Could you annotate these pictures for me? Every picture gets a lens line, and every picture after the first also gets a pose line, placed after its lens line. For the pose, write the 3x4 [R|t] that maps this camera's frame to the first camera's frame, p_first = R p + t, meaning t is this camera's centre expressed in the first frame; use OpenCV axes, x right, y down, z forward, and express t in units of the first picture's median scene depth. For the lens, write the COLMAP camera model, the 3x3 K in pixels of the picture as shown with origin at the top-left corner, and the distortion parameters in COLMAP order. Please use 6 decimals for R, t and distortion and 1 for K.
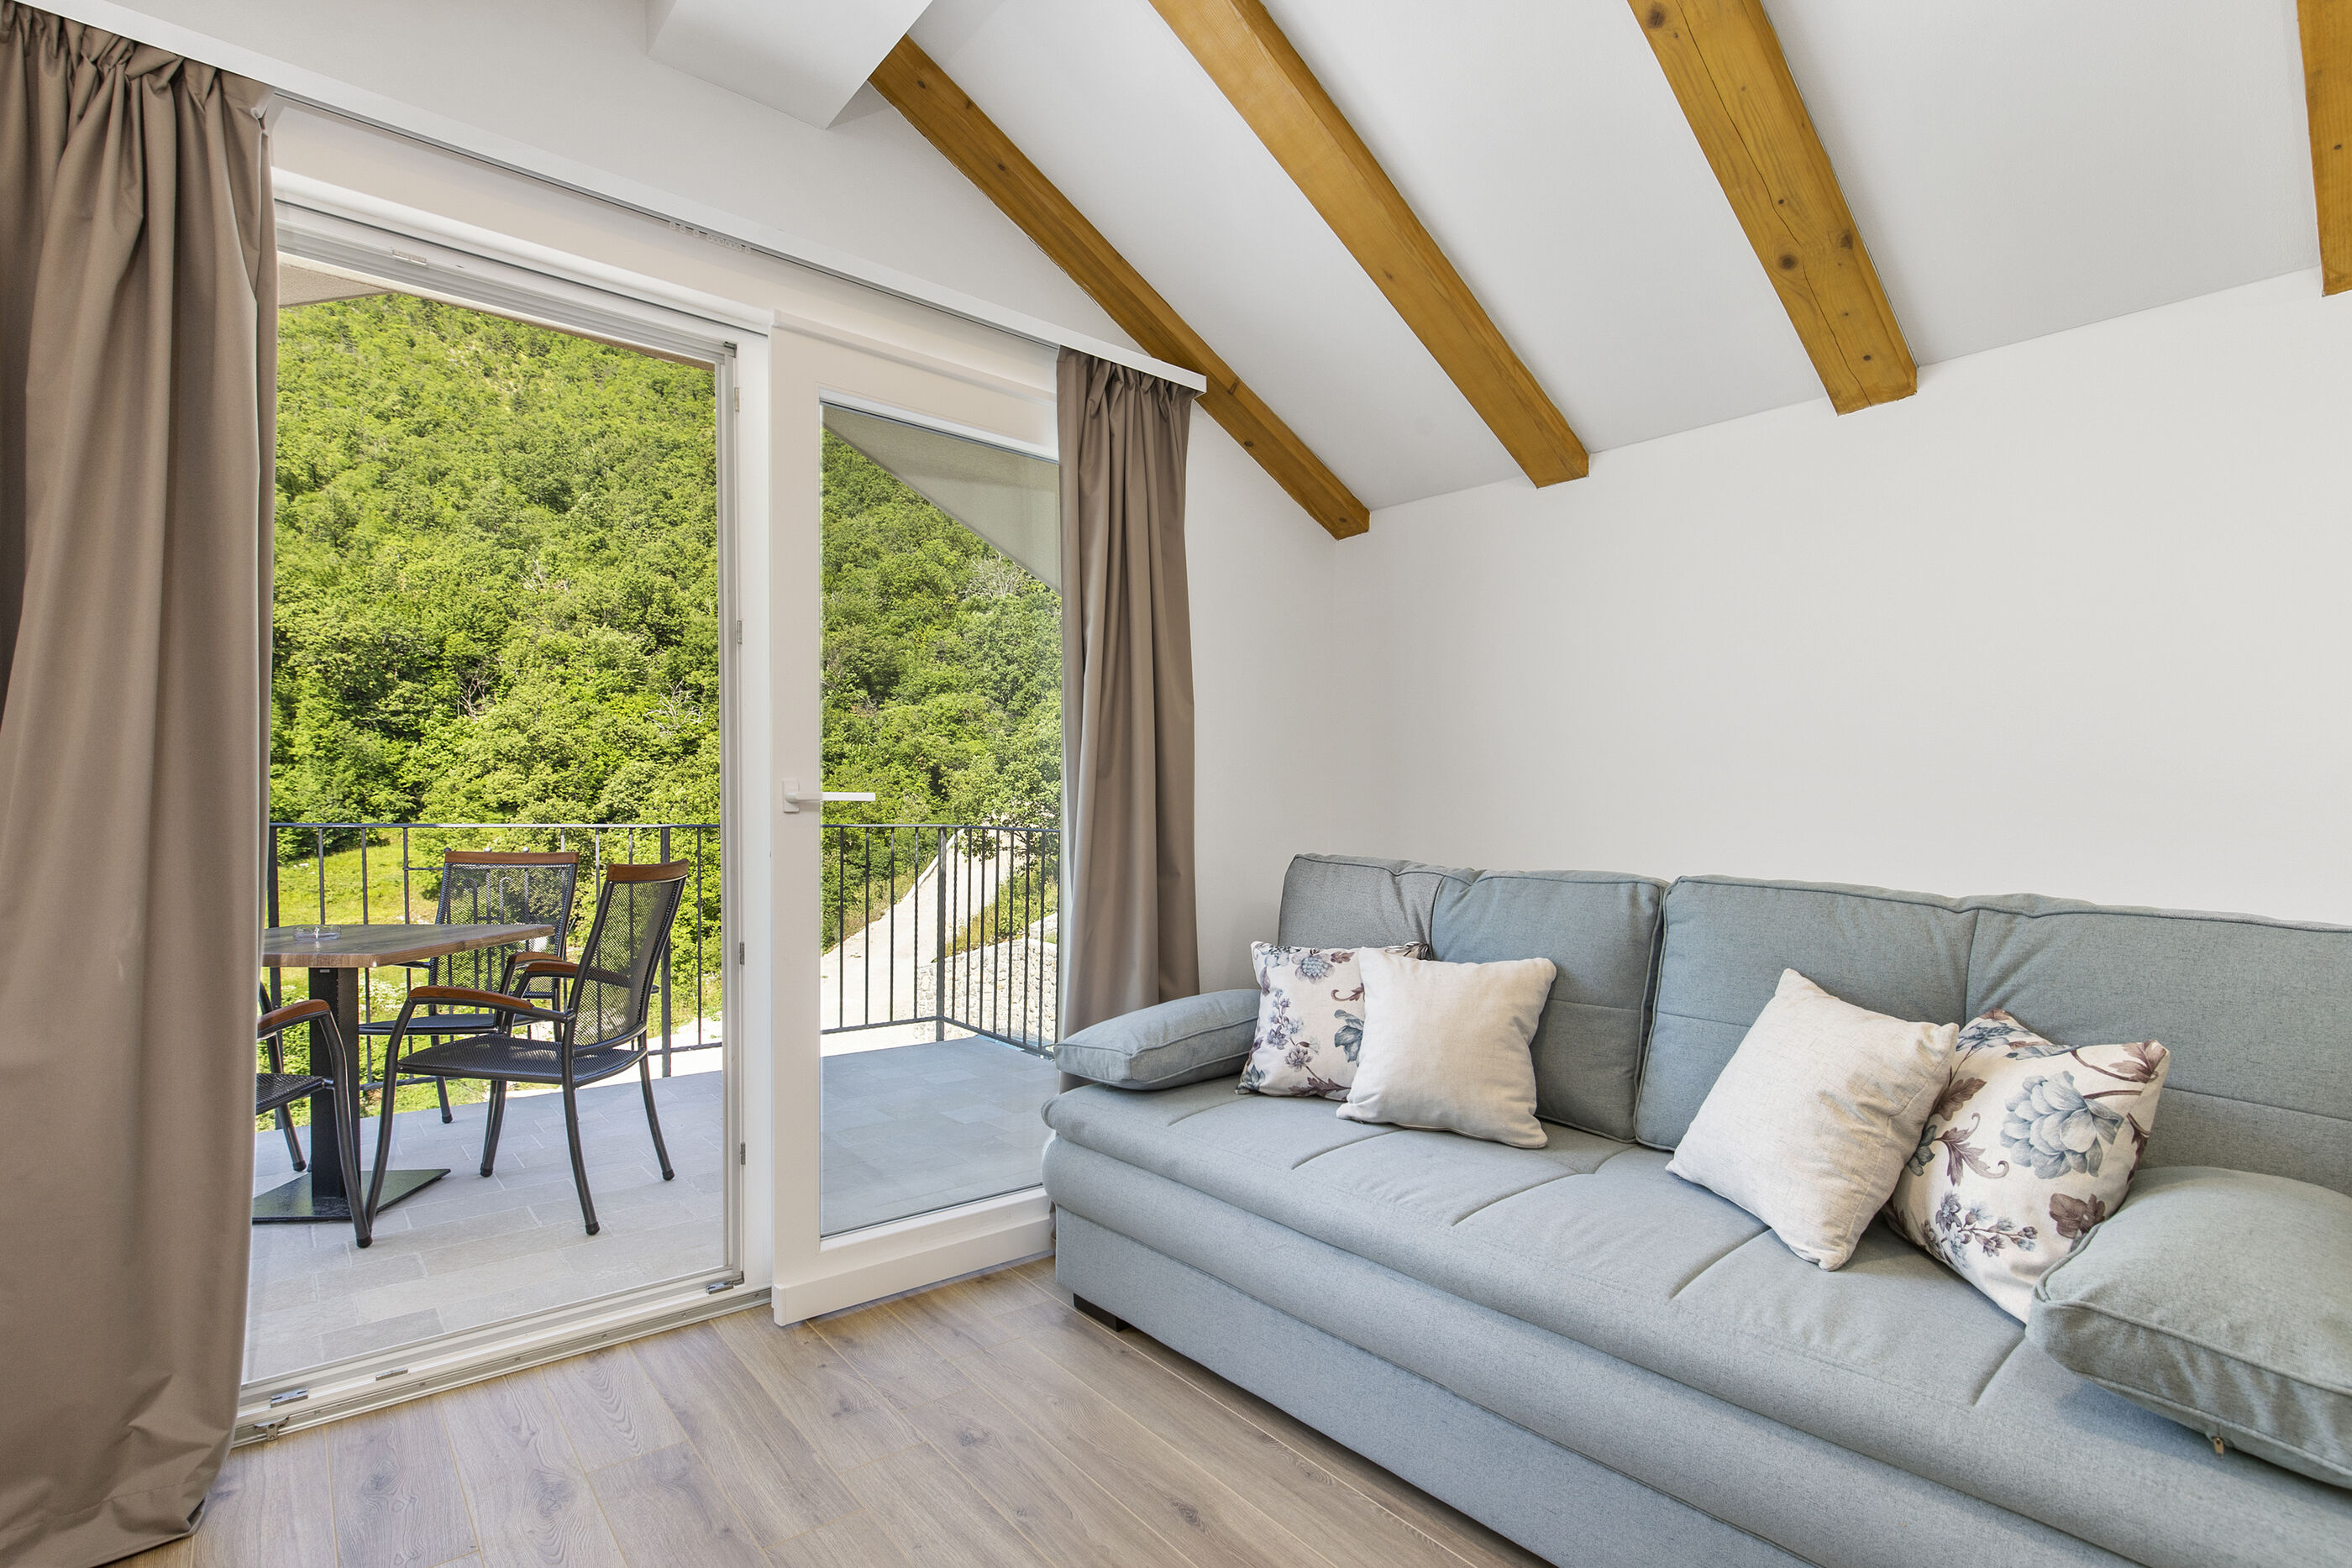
lens RADIAL K [[1074.3, 0, 1181.9], [0, 1074.3, 864.5], [0, 0, 1]] dist [0.009371, 0.000188]
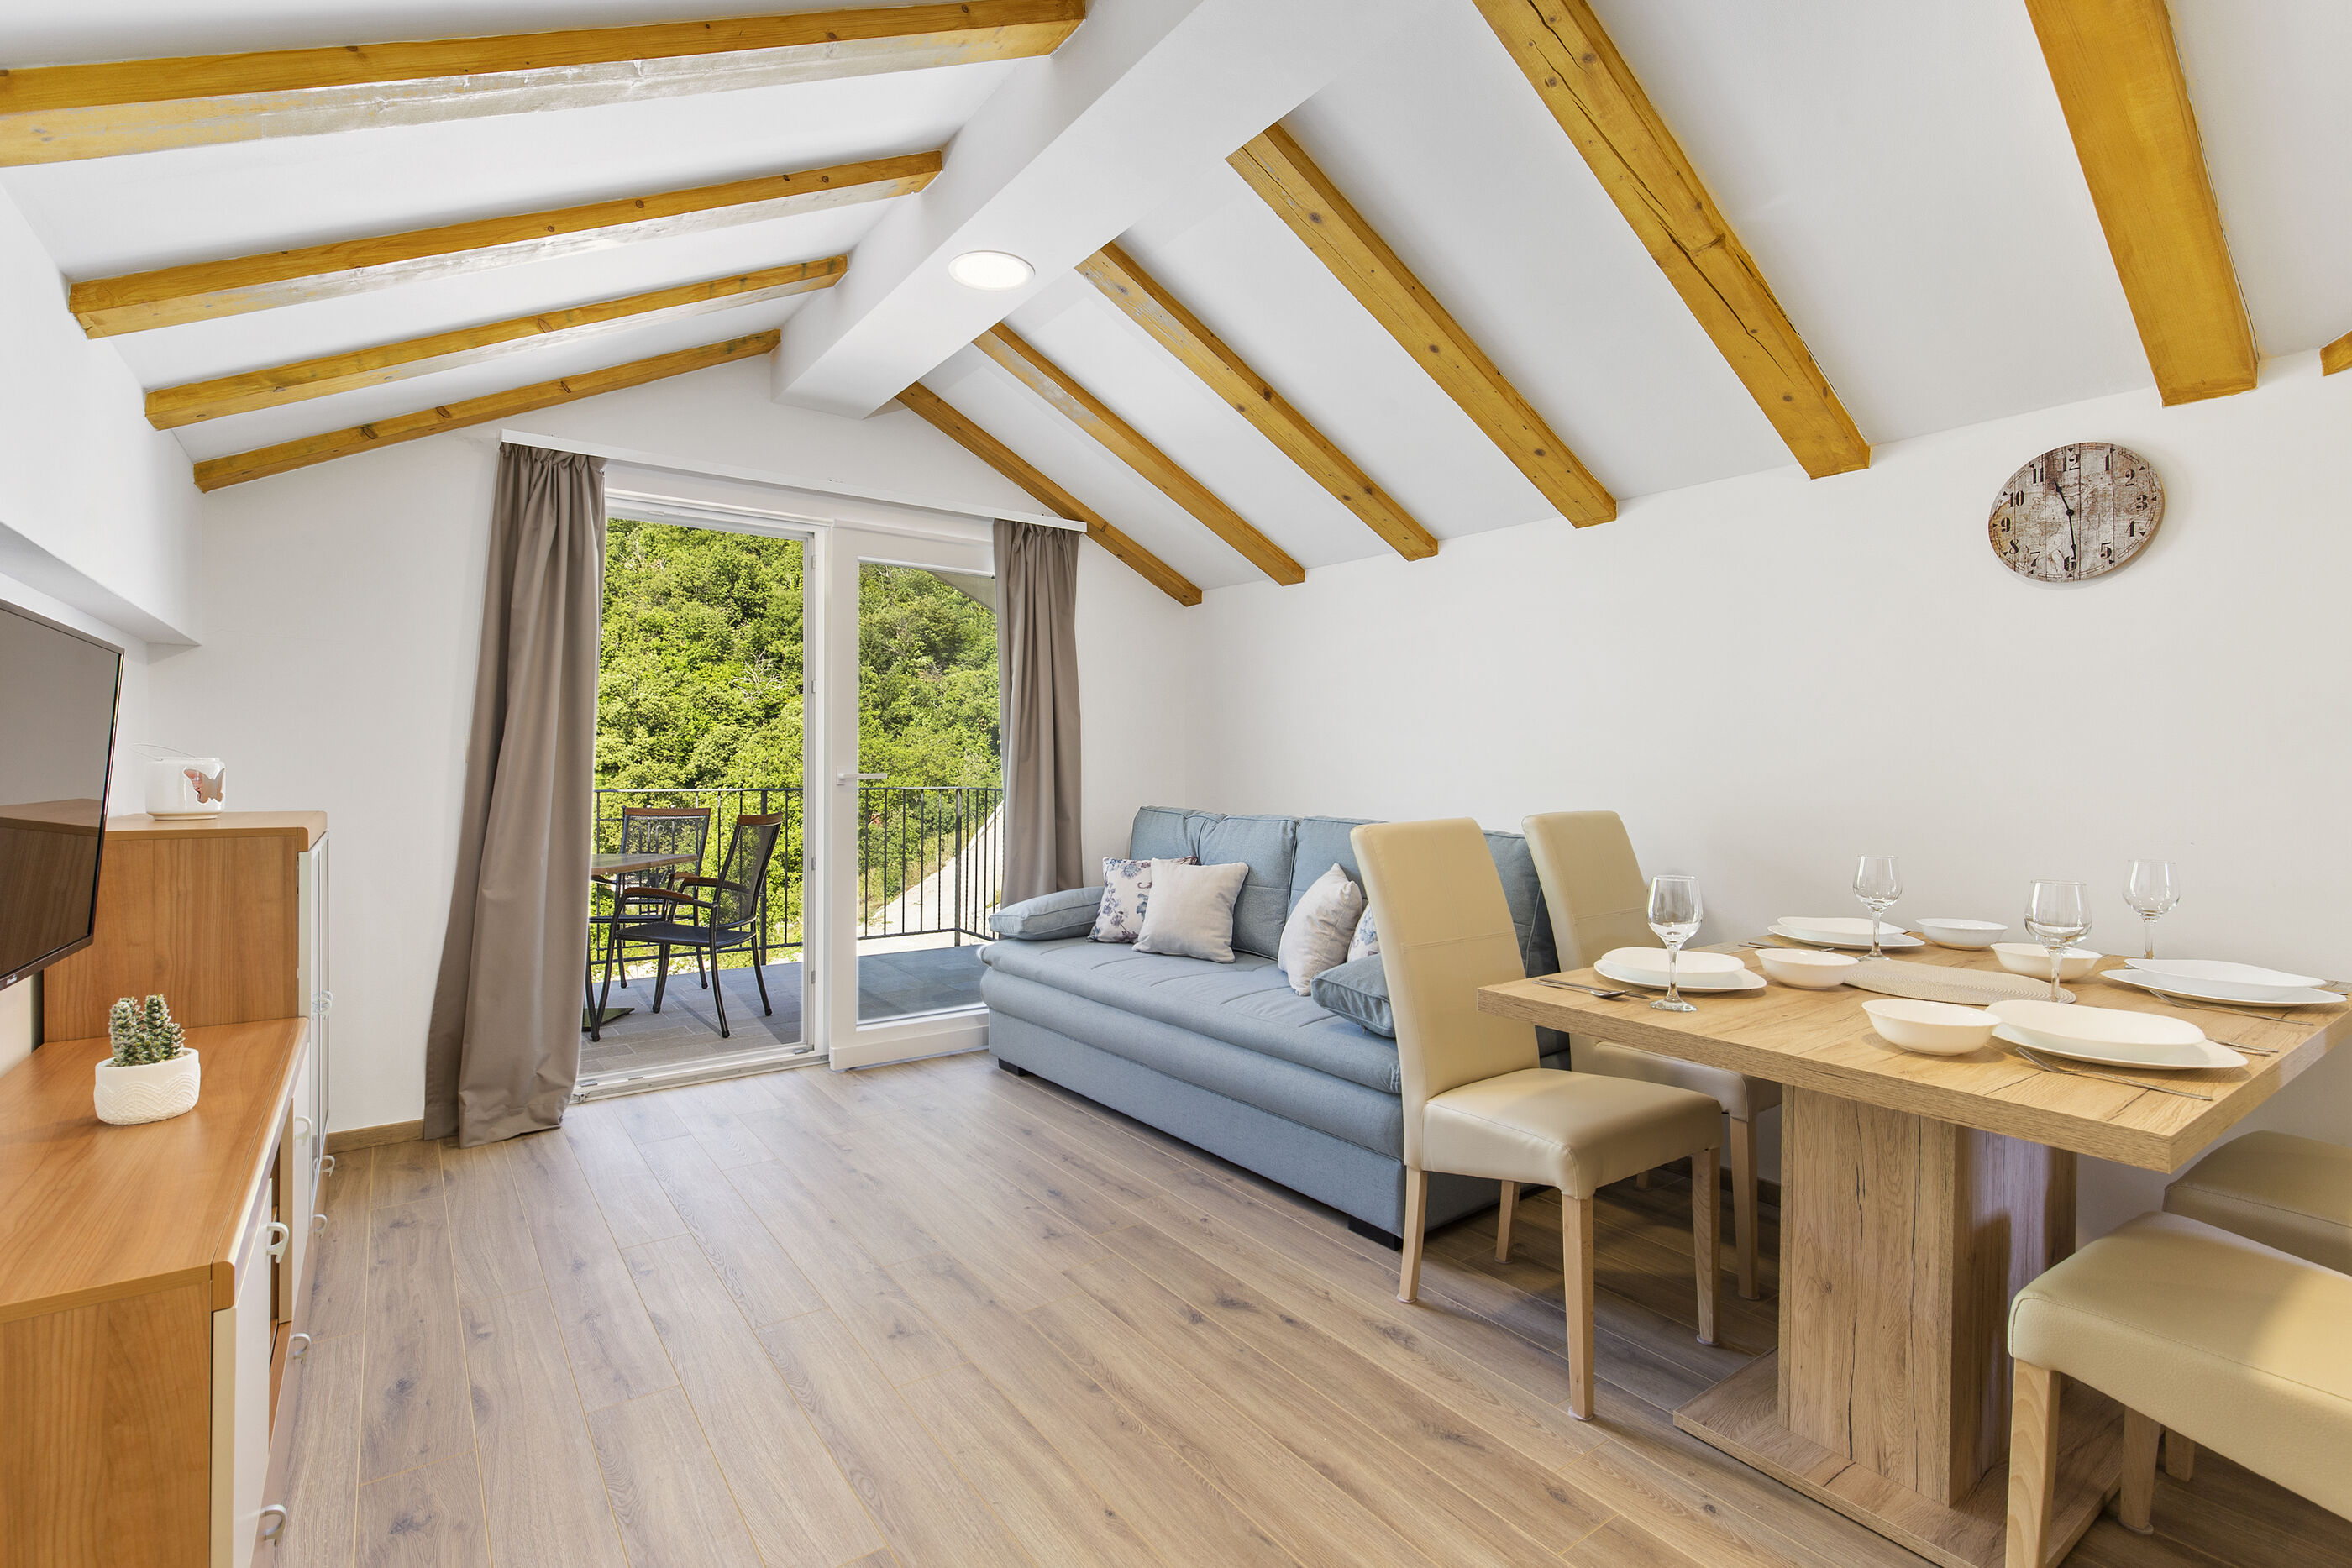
lens RADIAL K [[1067.6, 0, 1176.0], [0, 1067.6, 784.0], [0, 0, 1]] dist [0.008065, 0.000242]
pose [[0.997889, -0.006004, -0.064668, 0.253425], [0.003850, 0.999435, -0.033387, 0.010460], [0.064832, 0.033067, 0.997348, -0.607955]]
